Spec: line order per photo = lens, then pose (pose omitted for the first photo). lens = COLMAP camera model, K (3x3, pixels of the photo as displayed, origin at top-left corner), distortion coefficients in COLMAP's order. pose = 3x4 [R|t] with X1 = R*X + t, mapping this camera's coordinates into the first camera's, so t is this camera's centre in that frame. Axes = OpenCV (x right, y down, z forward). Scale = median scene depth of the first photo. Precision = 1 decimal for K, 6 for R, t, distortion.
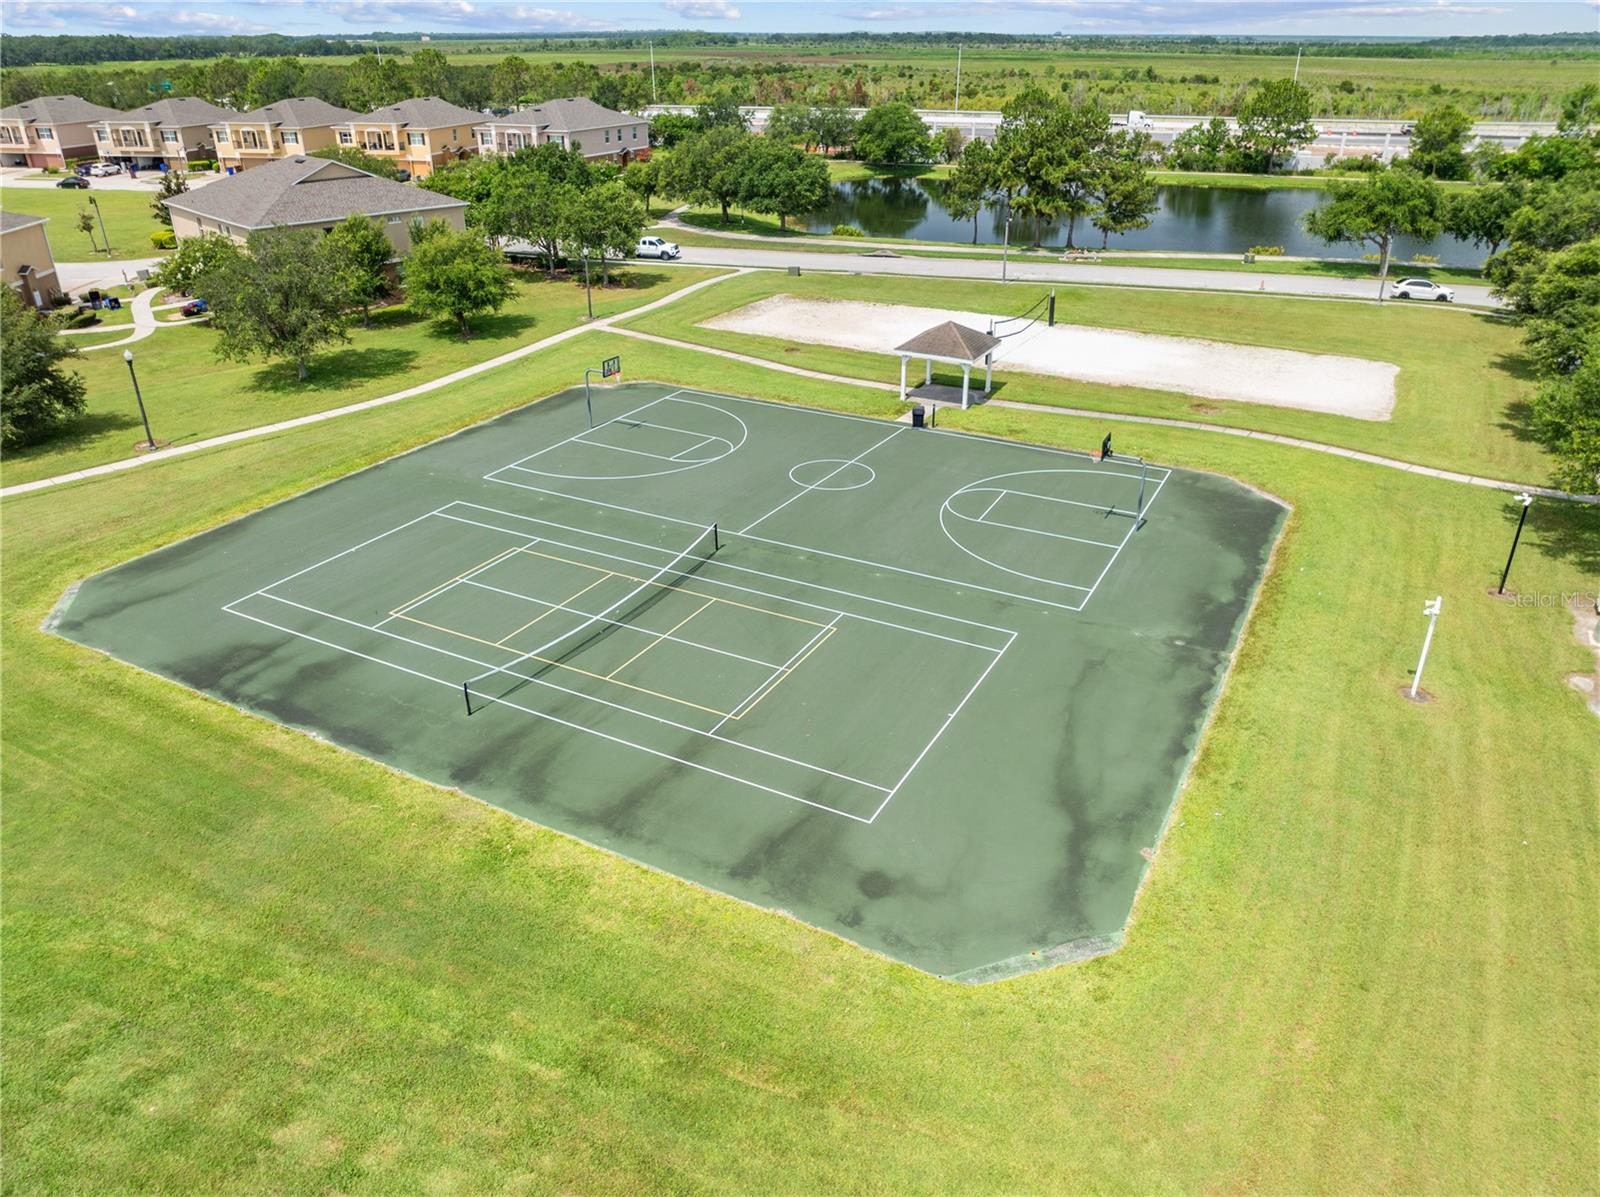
lens RADIAL K [[1128.0, 0, 811.8], [0, 1128.0, 590.8], [0, 0, 1]] dist [-0.034564, -0.008200]
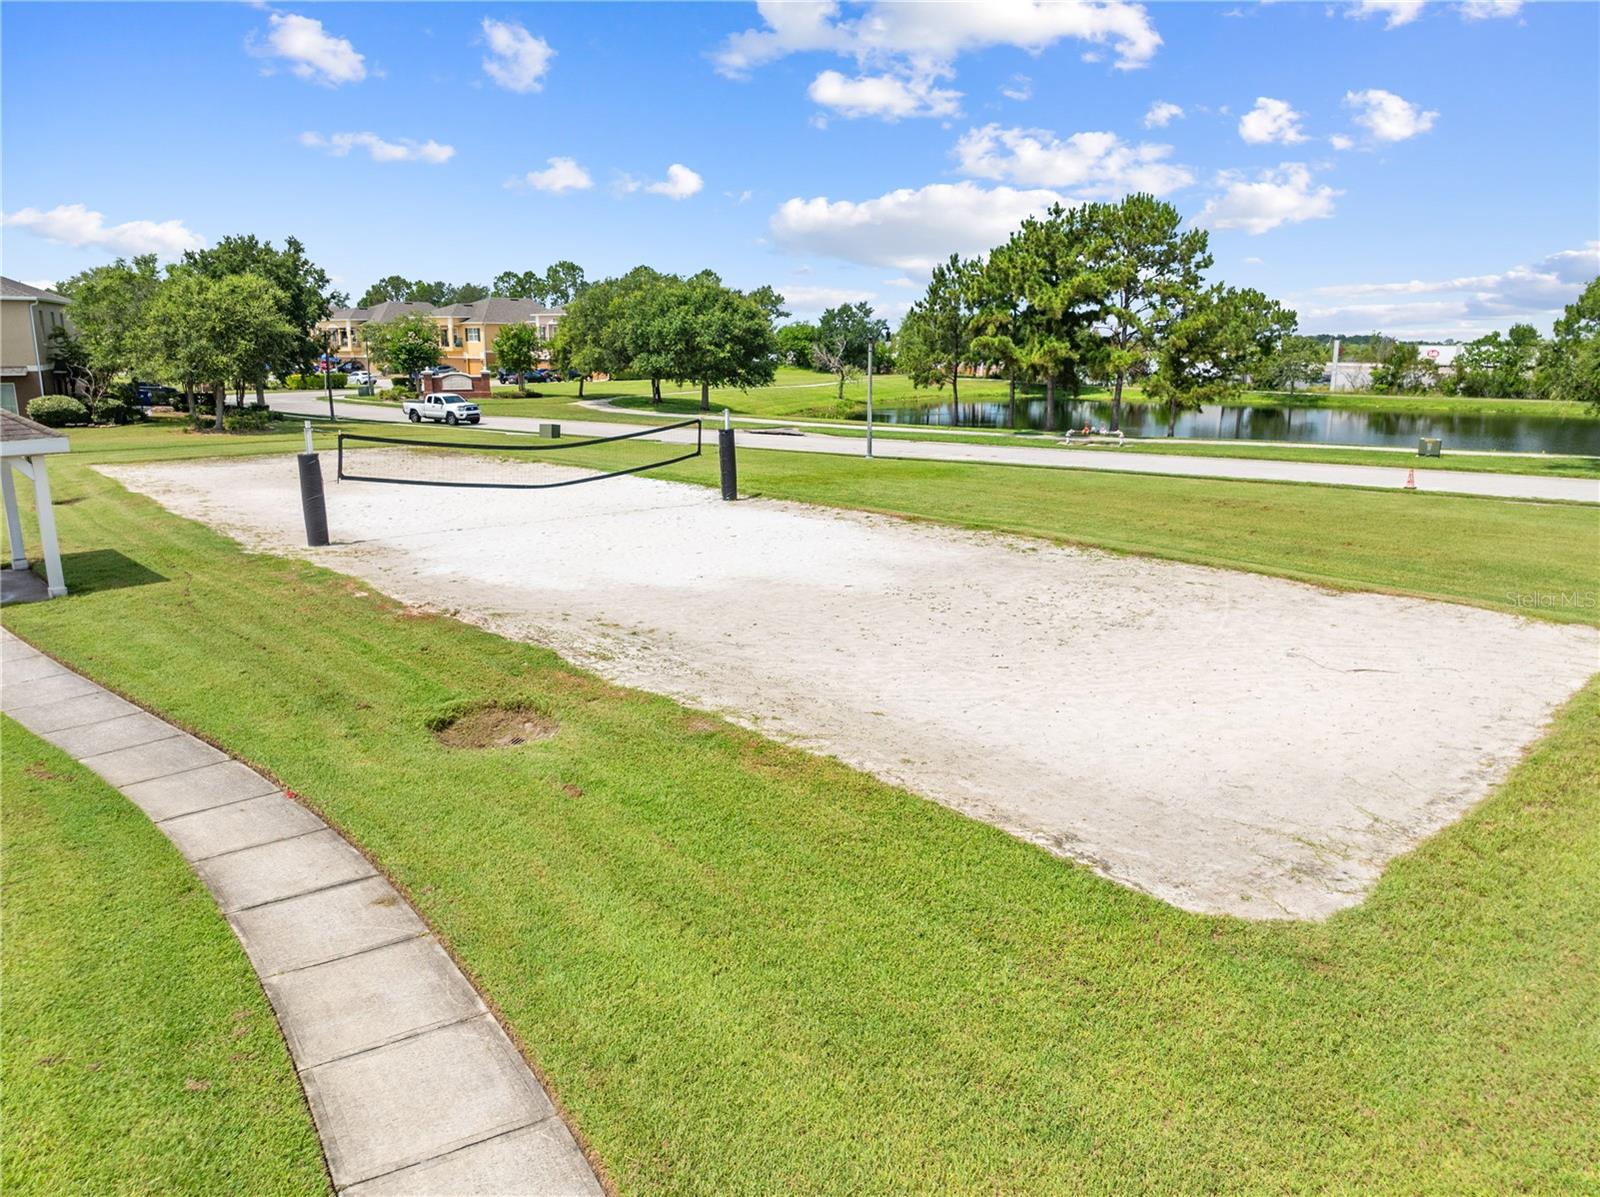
lens RADIAL K [[1128.0, 0, 811.8], [0, 1128.0, 590.8], [0, 0, 1]] dist [-0.034564, -0.008200]
pose [[0.949021, 0.074095, -0.306381, 0.215638], [-0.146001, 0.964757, -0.218925, -0.066771], [0.279362, 0.252496, 0.926392, 0.363500]]
